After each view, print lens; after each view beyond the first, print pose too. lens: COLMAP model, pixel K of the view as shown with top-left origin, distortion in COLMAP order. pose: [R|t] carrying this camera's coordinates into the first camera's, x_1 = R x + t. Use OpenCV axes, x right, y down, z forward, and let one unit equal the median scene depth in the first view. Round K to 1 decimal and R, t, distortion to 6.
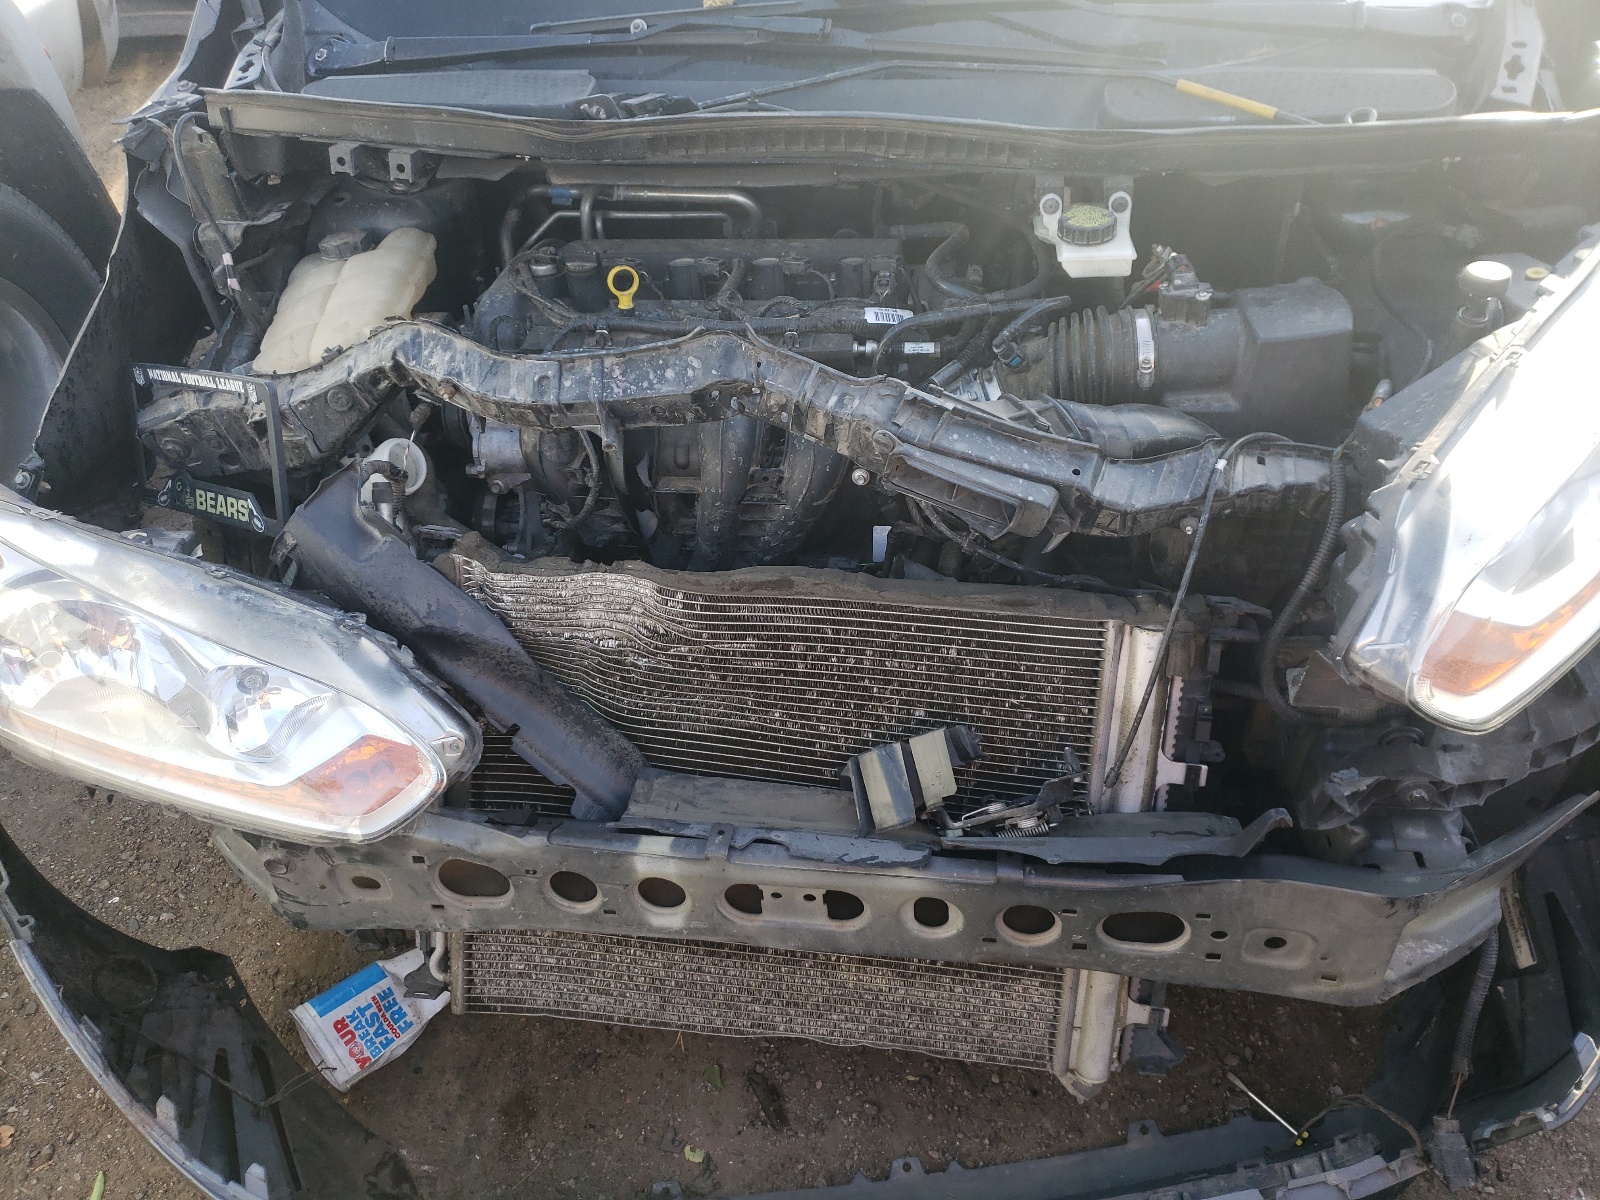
lens RADIAL K [[1233.2, 0, 799.6], [0, 1233.2, 609.8], [0, 0, 1]] dist [-0.008553, -0.024466]
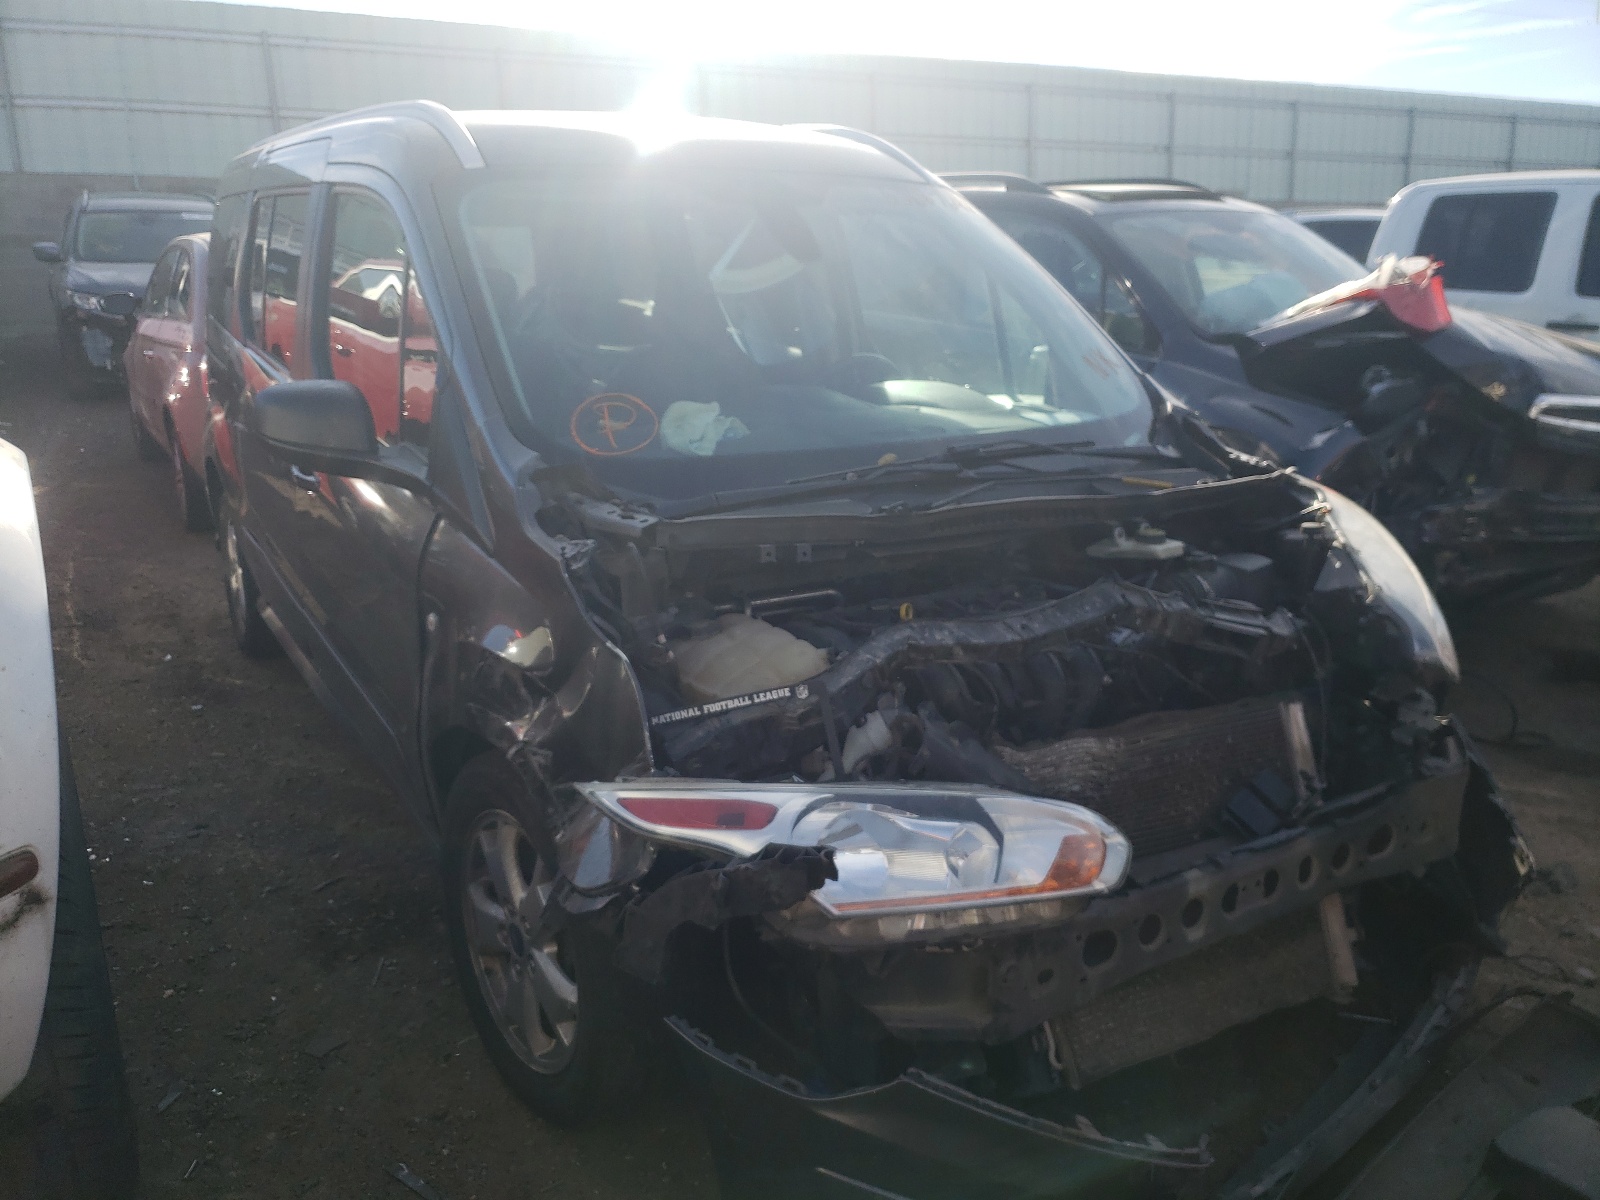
lens RADIAL K [[1233.2, 0, 795.6], [0, 1233.2, 605.5], [0, 0, 1]] dist [-0.008553, -0.024466]
pose [[0.779625, -0.101325, 0.617995, -1.442364], [0.370577, 0.870149, -0.324829, 0.211238], [-0.504835, 0.482260, 0.715938, -0.063381]]
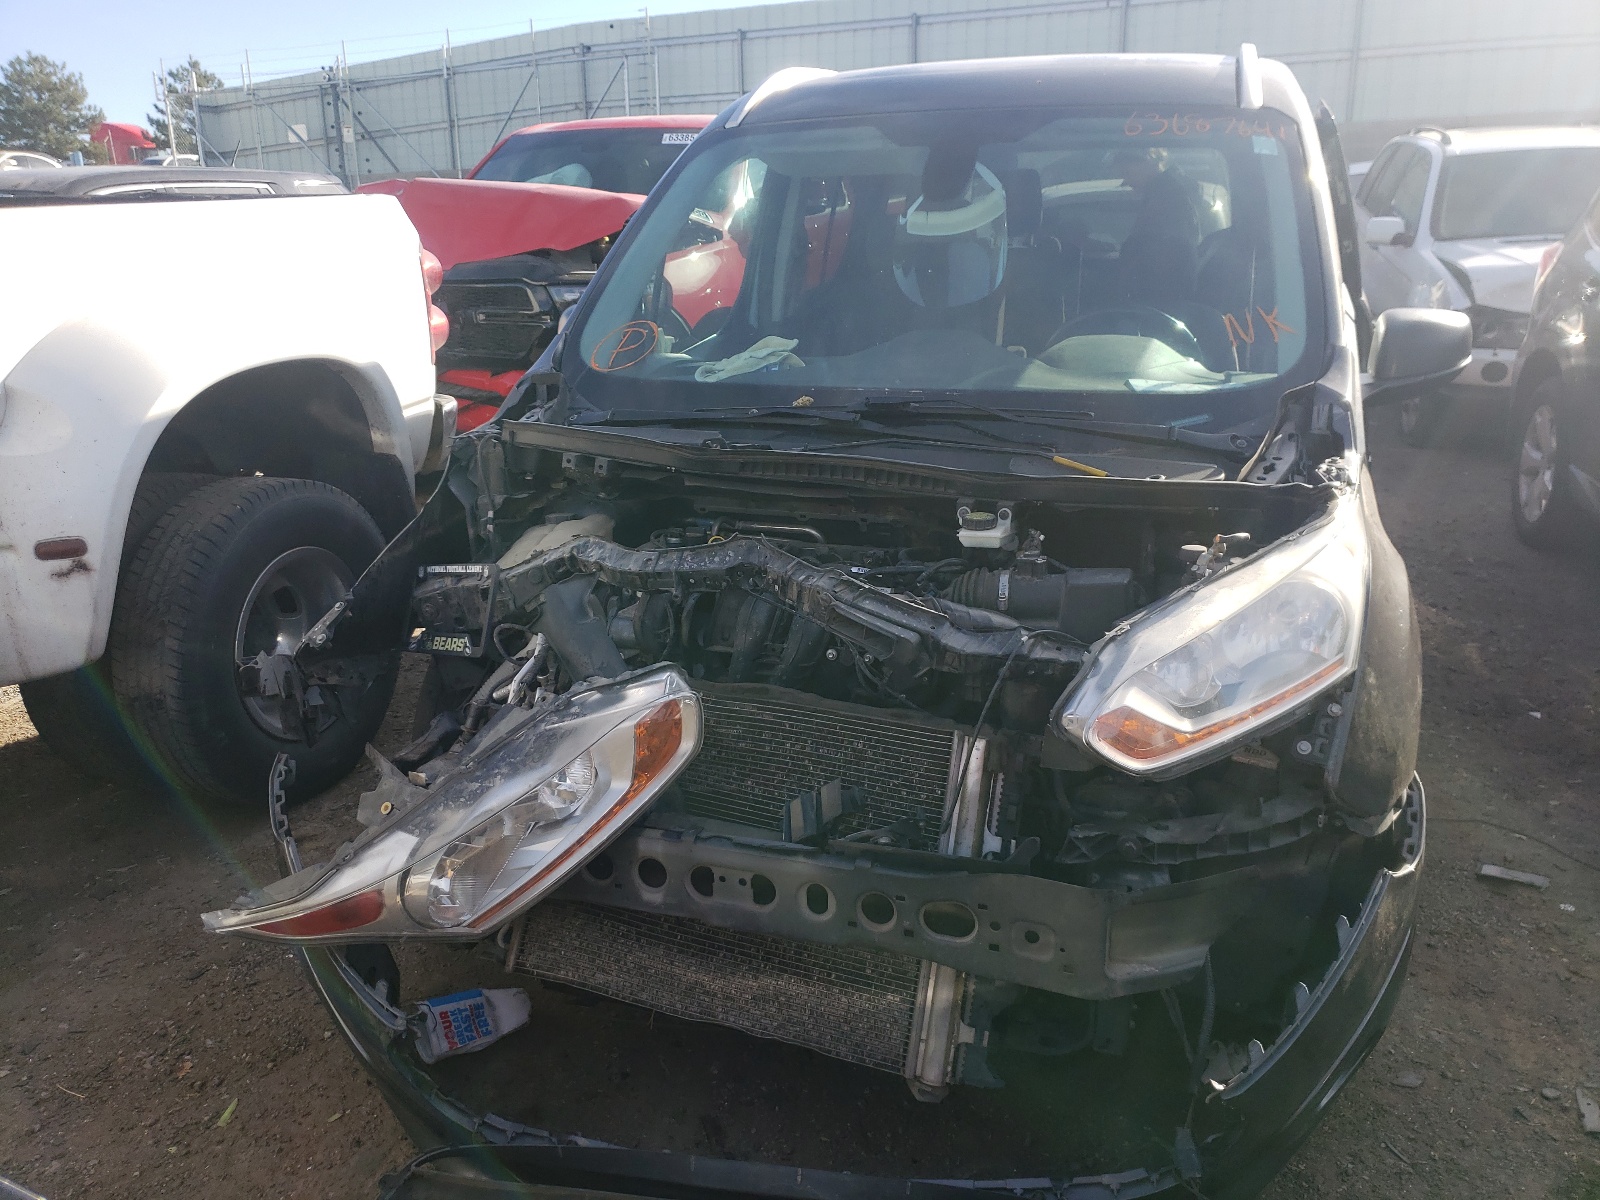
lens RADIAL K [[1233.2, 0, 813.9], [0, 1233.2, 595.7], [0, 0, 1]] dist [-0.008553, -0.024466]
pose [[0.981573, 0.106988, -0.158326, 0.291830], [-0.161384, 0.907810, -0.387087, 0.476066], [0.102317, 0.405505, 0.908348, -0.519890]]
